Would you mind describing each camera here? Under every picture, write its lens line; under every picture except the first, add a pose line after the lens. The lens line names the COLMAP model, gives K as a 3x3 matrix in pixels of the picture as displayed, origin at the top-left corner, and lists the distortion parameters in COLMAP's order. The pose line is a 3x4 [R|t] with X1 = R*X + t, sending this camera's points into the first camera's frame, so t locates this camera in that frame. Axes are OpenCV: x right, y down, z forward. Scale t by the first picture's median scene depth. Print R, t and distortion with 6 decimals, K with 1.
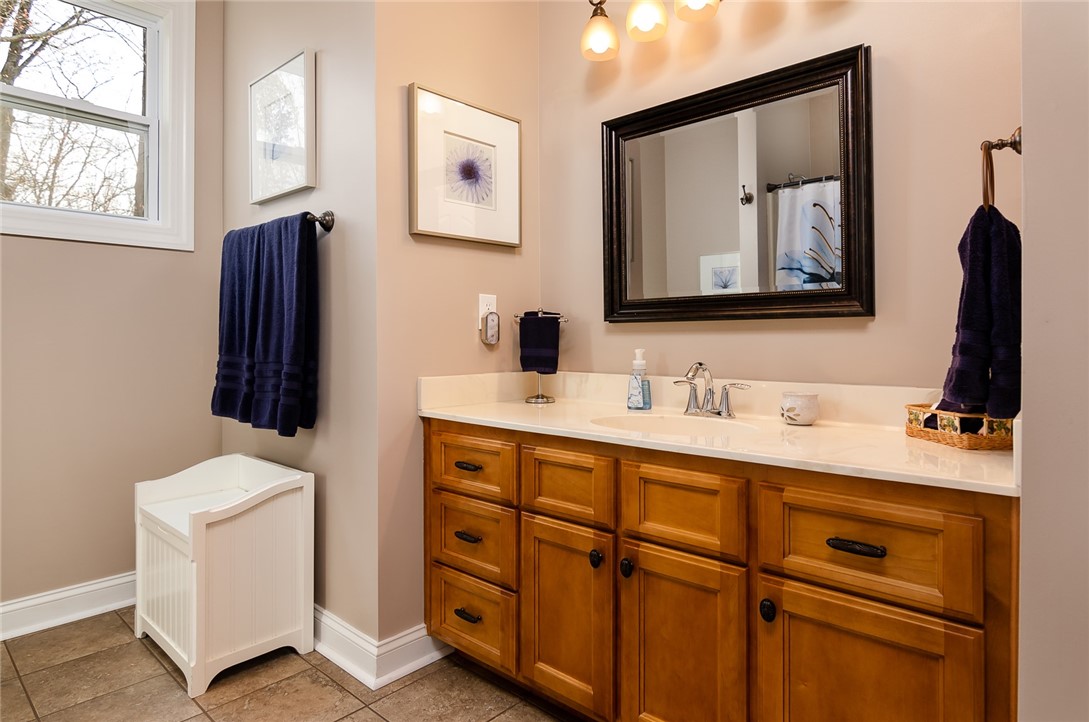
lens RADIAL K [[616.3, 0, 544.5], [0, 616.3, 361.0], [0, 0, 1]] dist [0.000096, 0.000002]
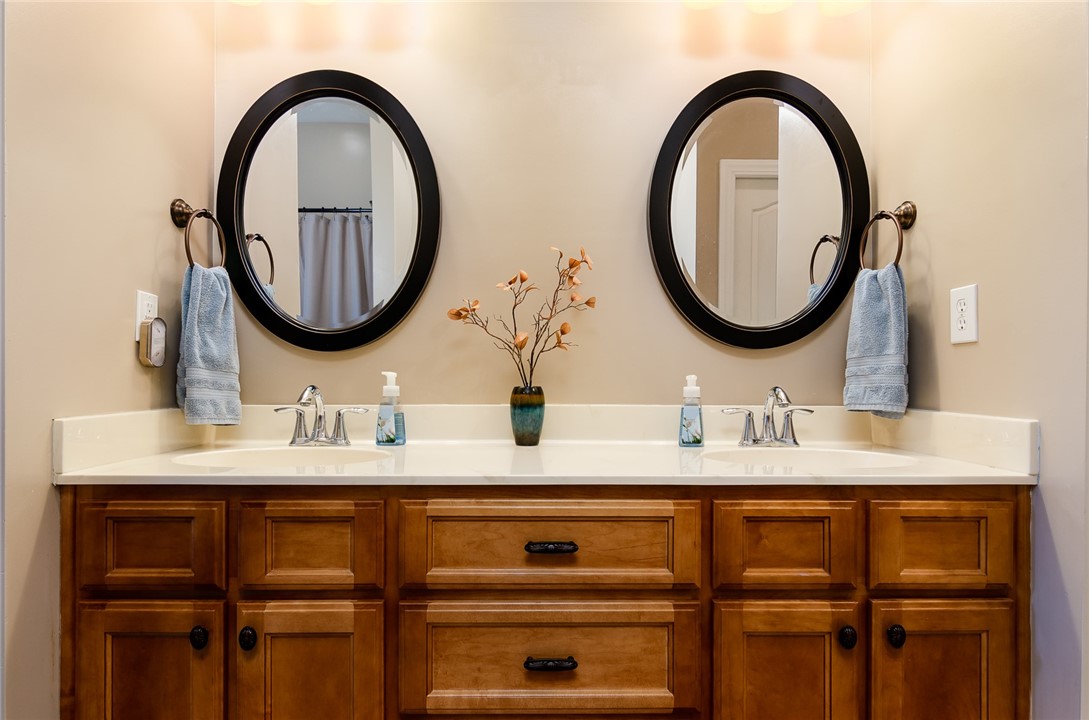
lens RADIAL K [[575.3, 0, 544.5], [0, 575.3, 360.0], [0, 0, 1]] dist [0.032961, -0.000155]
pose [[0.690700, 0.023105, 0.722772, -0.288129], [0.006359, 0.999257, -0.038021, -0.004979], [-0.723113, 0.030857, 0.690040, 0.269847]]
